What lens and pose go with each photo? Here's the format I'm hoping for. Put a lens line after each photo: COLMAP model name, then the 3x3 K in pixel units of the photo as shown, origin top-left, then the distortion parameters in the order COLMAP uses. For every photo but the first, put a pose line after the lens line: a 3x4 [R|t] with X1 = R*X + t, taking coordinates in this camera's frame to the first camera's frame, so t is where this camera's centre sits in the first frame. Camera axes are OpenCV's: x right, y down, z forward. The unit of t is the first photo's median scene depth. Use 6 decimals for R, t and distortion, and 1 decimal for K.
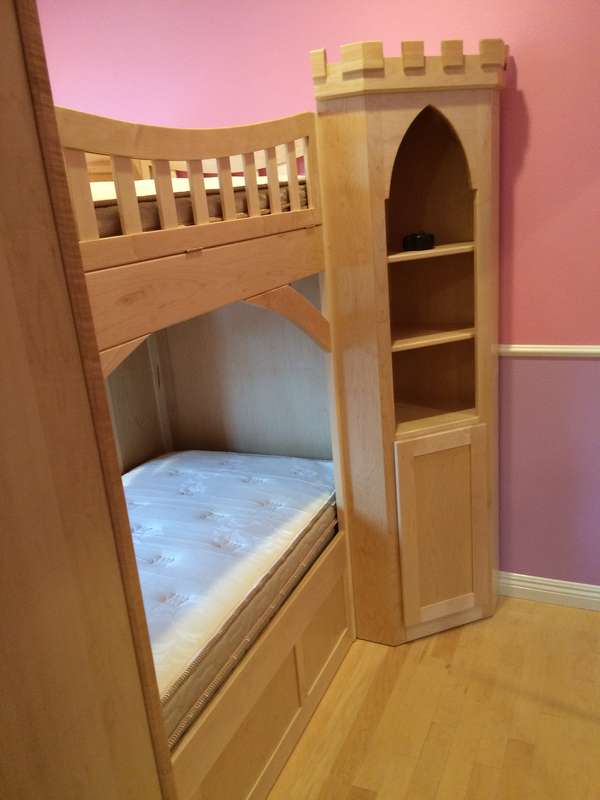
lens RADIAL K [[674.1, 0, 299.4], [0, 674.1, 400.7], [0, 0, 1]] dist [0.042627, -0.025533]
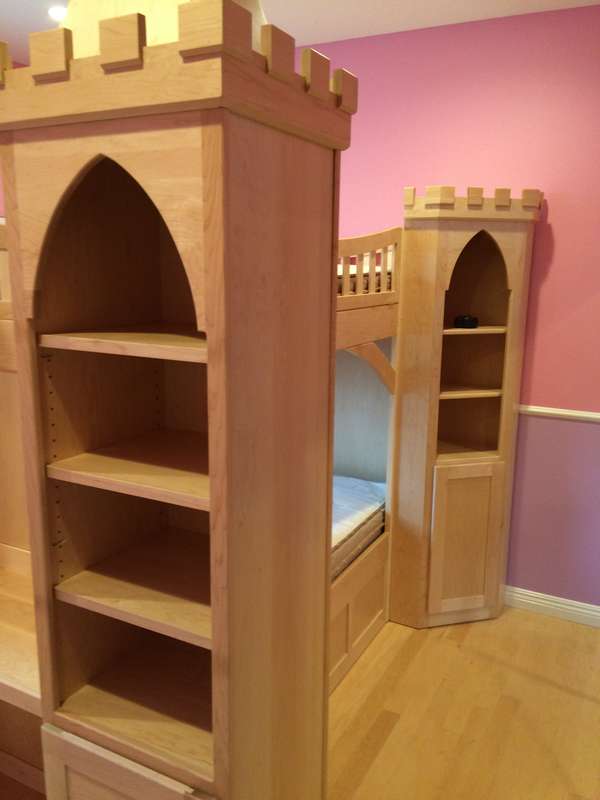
lens RADIAL K [[674.1, 0, 300.2], [0, 674.1, 399.2], [0, 0, 1]] dist [0.042627, -0.025533]
pose [[0.993110, 0.109724, -0.041158, -0.084735], [-0.113128, 0.989279, -0.092357, 0.084700], [0.030583, 0.096377, 0.994875, -0.360708]]
